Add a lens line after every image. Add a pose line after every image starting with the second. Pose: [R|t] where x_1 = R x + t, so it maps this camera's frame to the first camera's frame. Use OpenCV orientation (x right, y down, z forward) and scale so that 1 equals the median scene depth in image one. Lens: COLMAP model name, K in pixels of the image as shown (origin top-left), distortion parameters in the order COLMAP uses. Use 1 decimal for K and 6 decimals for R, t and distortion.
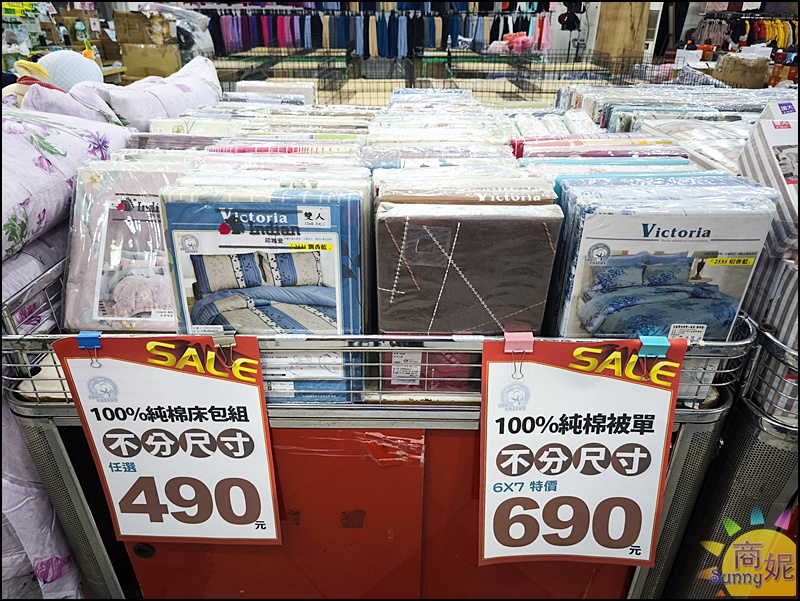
lens RADIAL K [[536.3, 0, 402.2], [0, 536.3, 296.3], [0, 0, 1]] dist [0.003975, -0.014974]
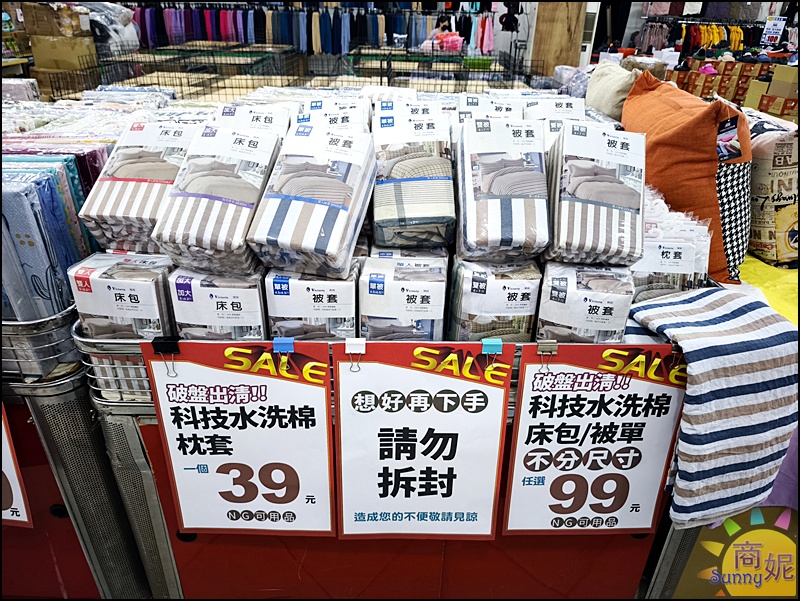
lens RADIAL K [[536.3, 0, 402.2], [0, 536.3, 296.3], [0, 0, 1]] dist [0.003975, -0.014974]
pose [[0.999747, 0.022494, 0.000751, 0.122386], [-0.022498, 0.999730, 0.005825, -0.002033], [-0.000620, -0.005841, 0.999983, -0.004541]]
